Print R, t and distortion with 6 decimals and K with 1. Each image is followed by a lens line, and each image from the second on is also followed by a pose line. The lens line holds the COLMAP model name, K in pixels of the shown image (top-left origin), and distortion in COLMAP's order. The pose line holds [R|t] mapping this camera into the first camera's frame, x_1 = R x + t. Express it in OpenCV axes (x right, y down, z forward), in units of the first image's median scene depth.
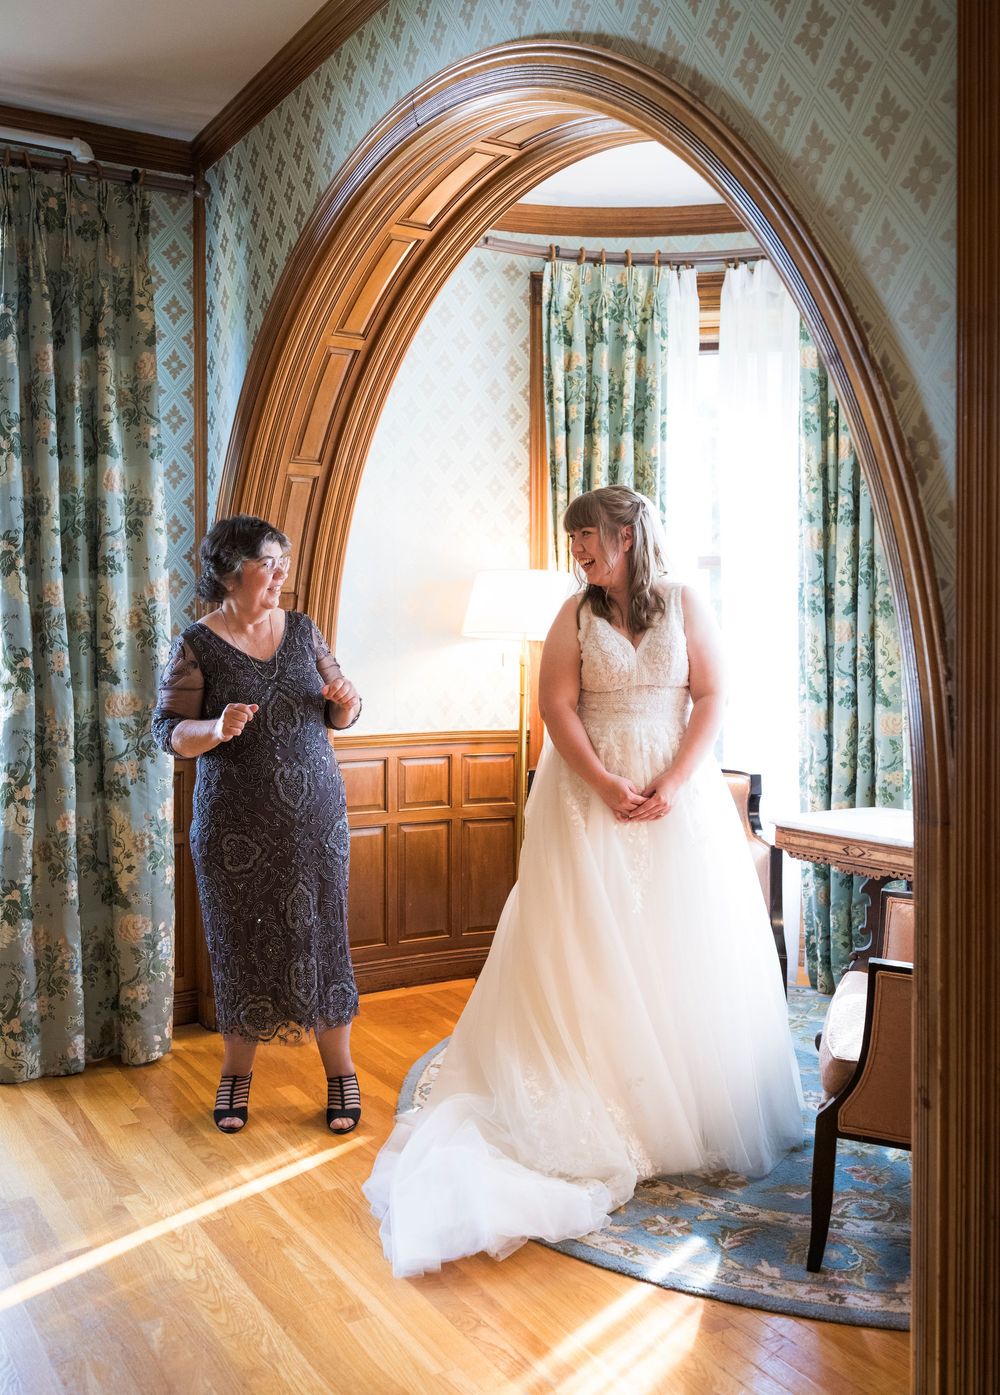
lens RADIAL K [[1248.4, 0, 522.6], [0, 1248.4, 641.5], [0, 0, 1]] dist [-0.000386, -0.000916]
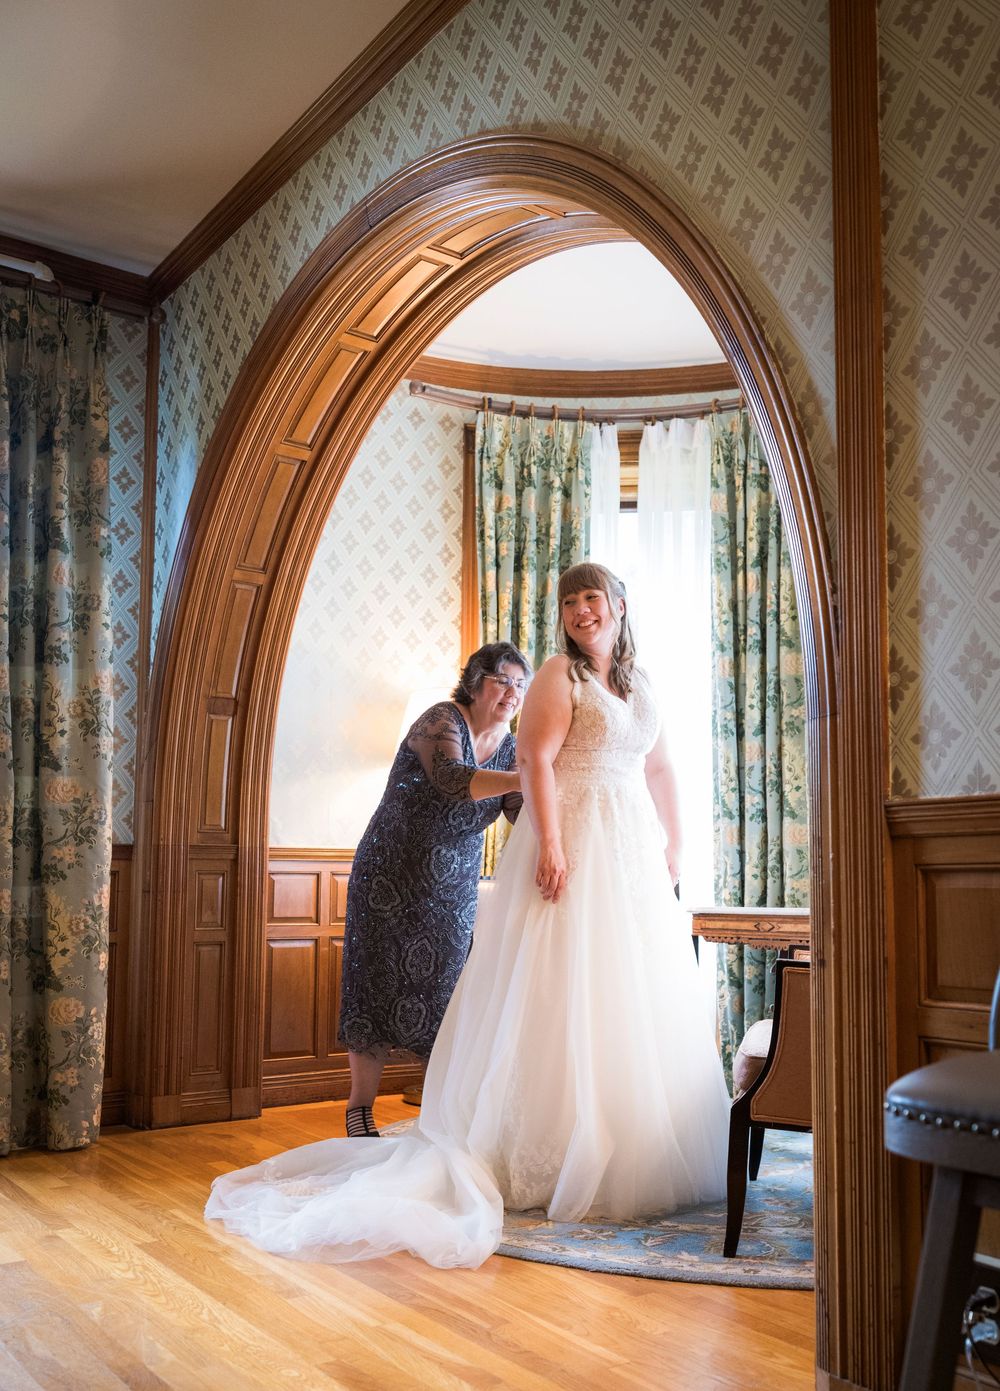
lens RADIAL K [[1244.8, 0, 563.3], [0, 1244.8, 772.9], [0, 0, 1]] dist [-0.000386, -0.000916]
pose [[0.995313, 0.011387, 0.096032, -0.010206], [-0.002187, 0.995441, -0.095358, 0.132807], [-0.096680, 0.094701, 0.990800, -0.052780]]
